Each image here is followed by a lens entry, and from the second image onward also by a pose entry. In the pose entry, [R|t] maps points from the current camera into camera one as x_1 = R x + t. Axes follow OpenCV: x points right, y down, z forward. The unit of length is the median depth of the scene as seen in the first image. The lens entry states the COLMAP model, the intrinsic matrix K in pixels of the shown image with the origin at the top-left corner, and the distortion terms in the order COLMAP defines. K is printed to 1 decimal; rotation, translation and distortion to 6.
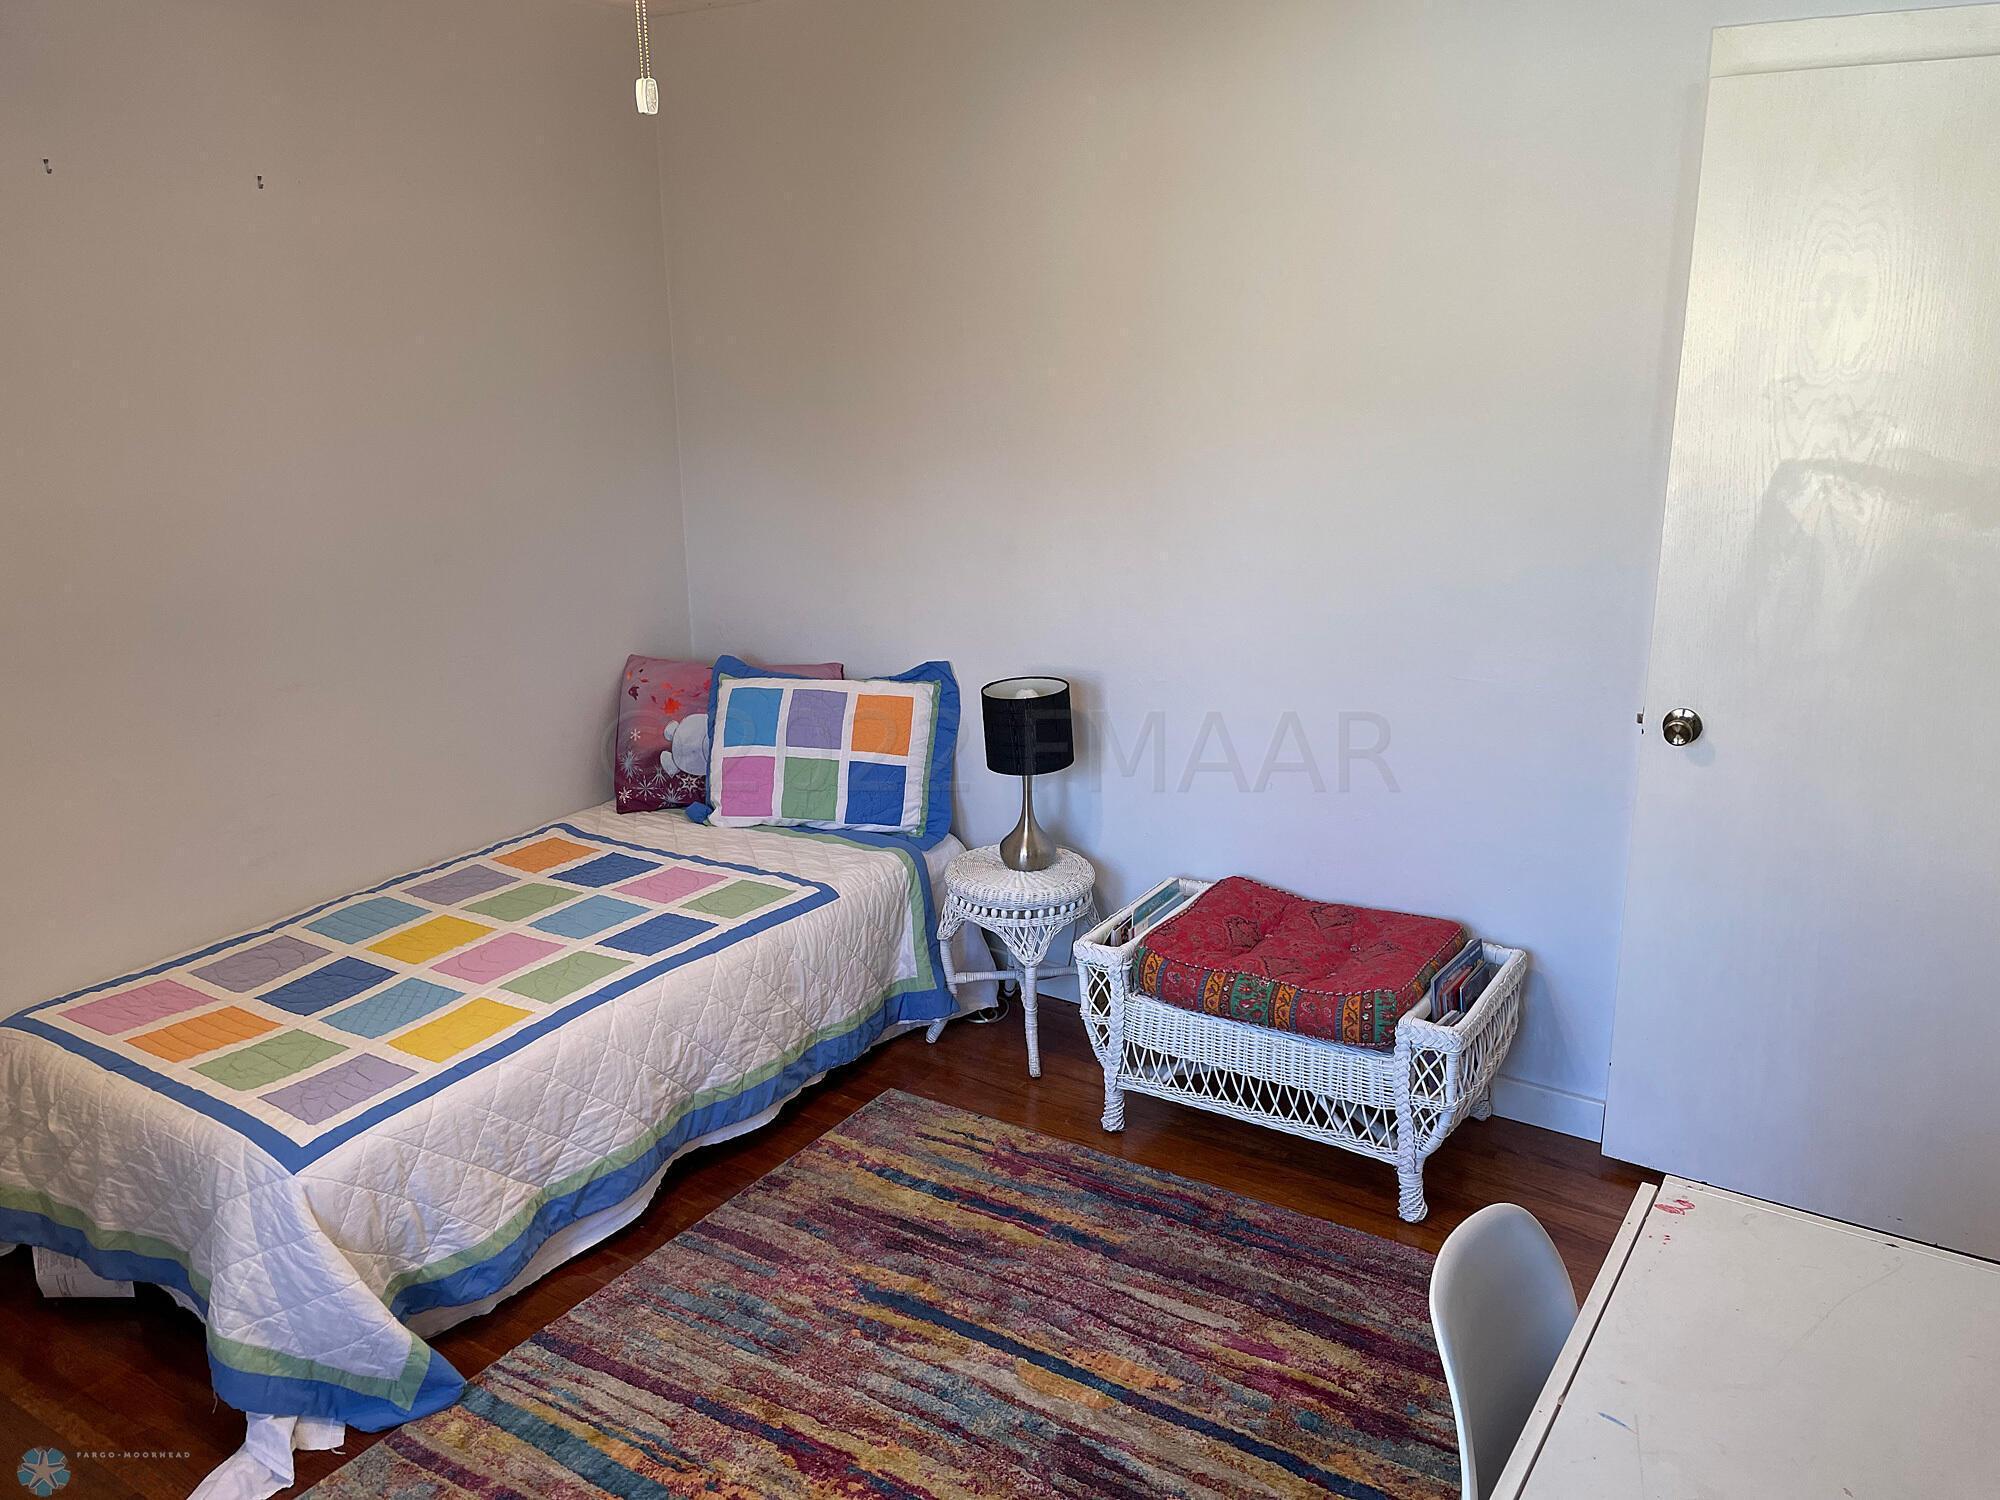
lens RADIAL K [[1506.2, 0, 1006.8], [0, 1506.2, 734.5], [0, 0, 1]] dist [0.090091, -0.112494]
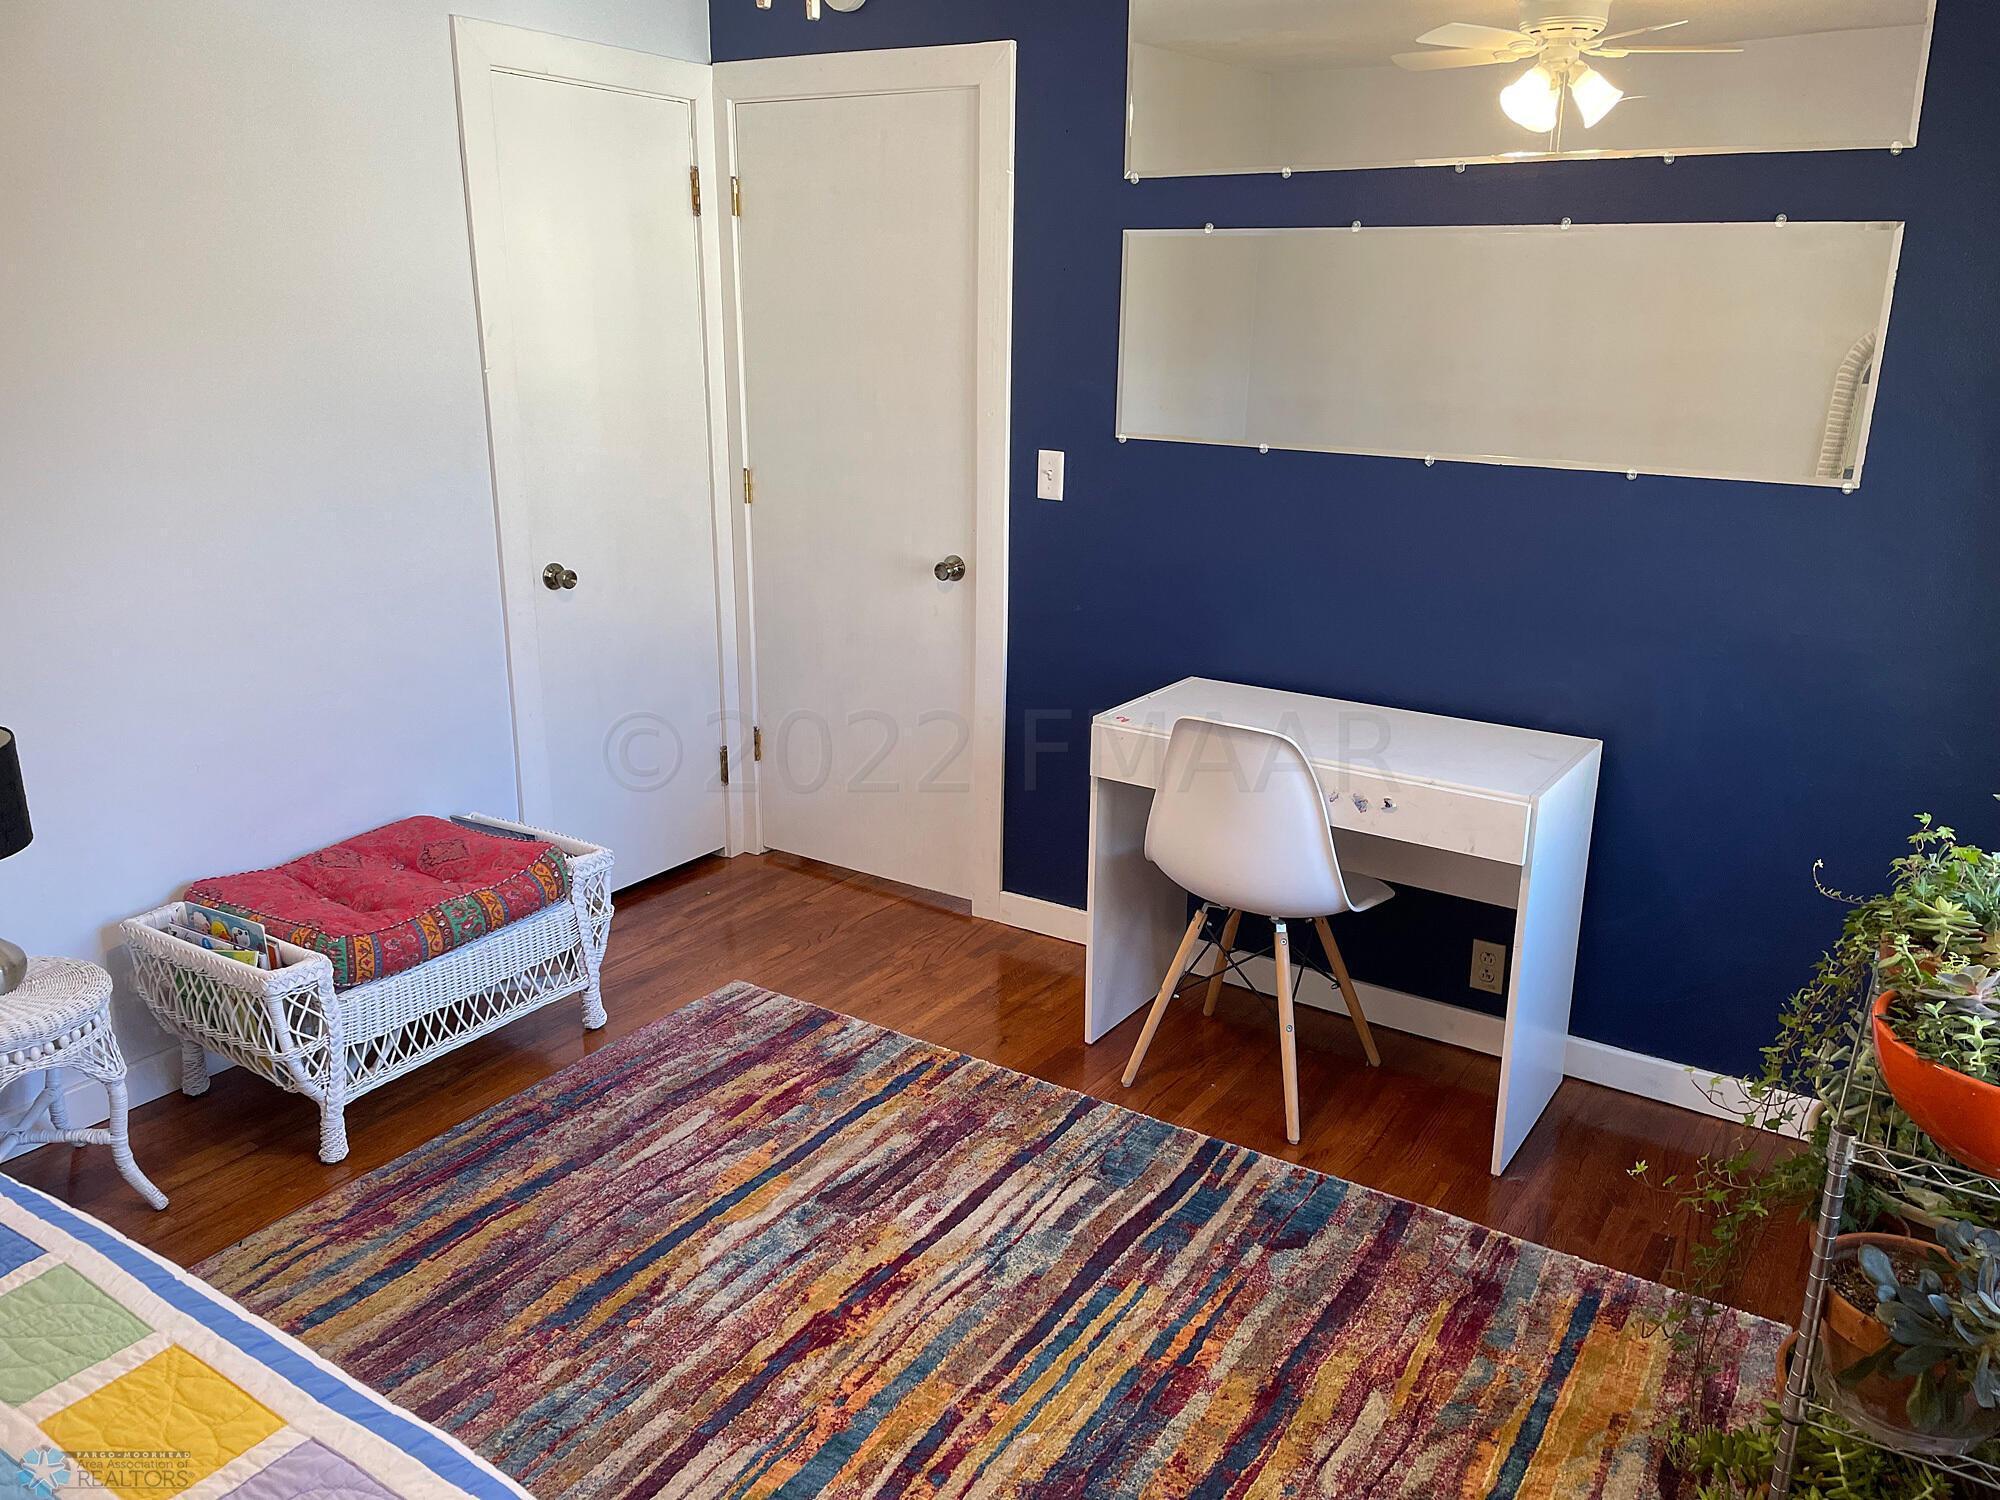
lens RADIAL K [[1506.2, 0, 1000.6], [0, 1506.2, 747.1], [0, 0, 1]] dist [0.090091, -0.112494]
pose [[0.012016, -0.275401, 0.961254, -0.779475], [0.246901, 0.932375, 0.264041, -0.113531], [-0.968966, 0.234162, 0.079201, 0.536318]]
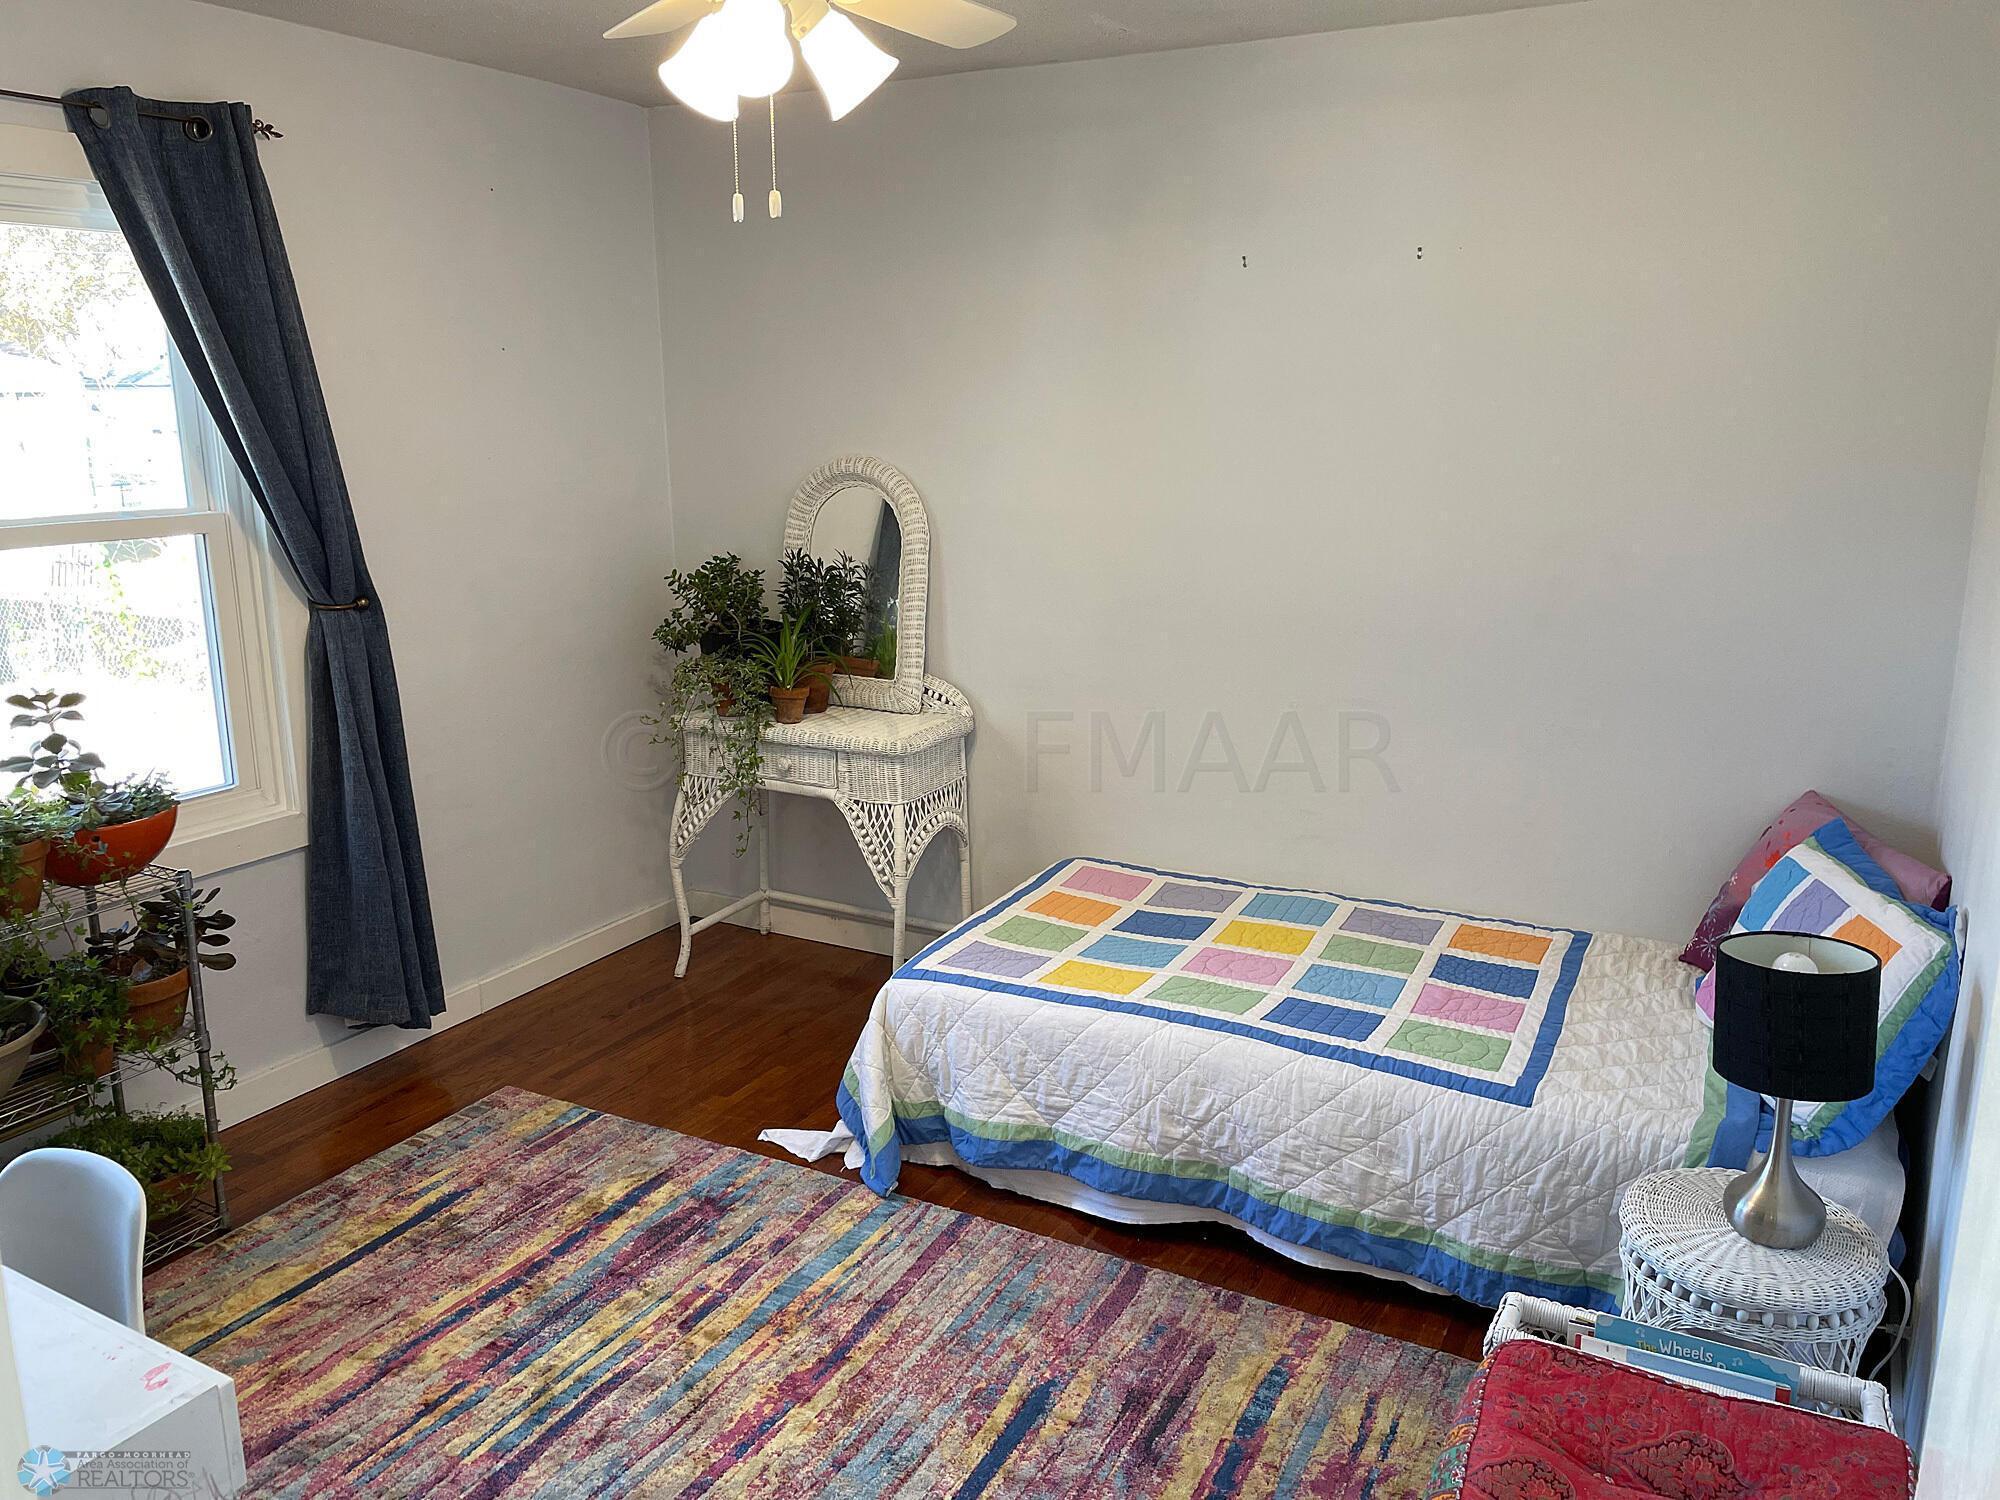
lens RADIAL K [[1506.2, 0, 997.3], [0, 1506.2, 739.9], [0, 0, 1]] dist [0.090091, -0.112494]
pose [[0.075008, 0.230701, -0.970129, 0.665438], [-0.254848, 0.944997, 0.205020, -0.183588], [0.964067, 0.231858, 0.129676, 0.675184]]
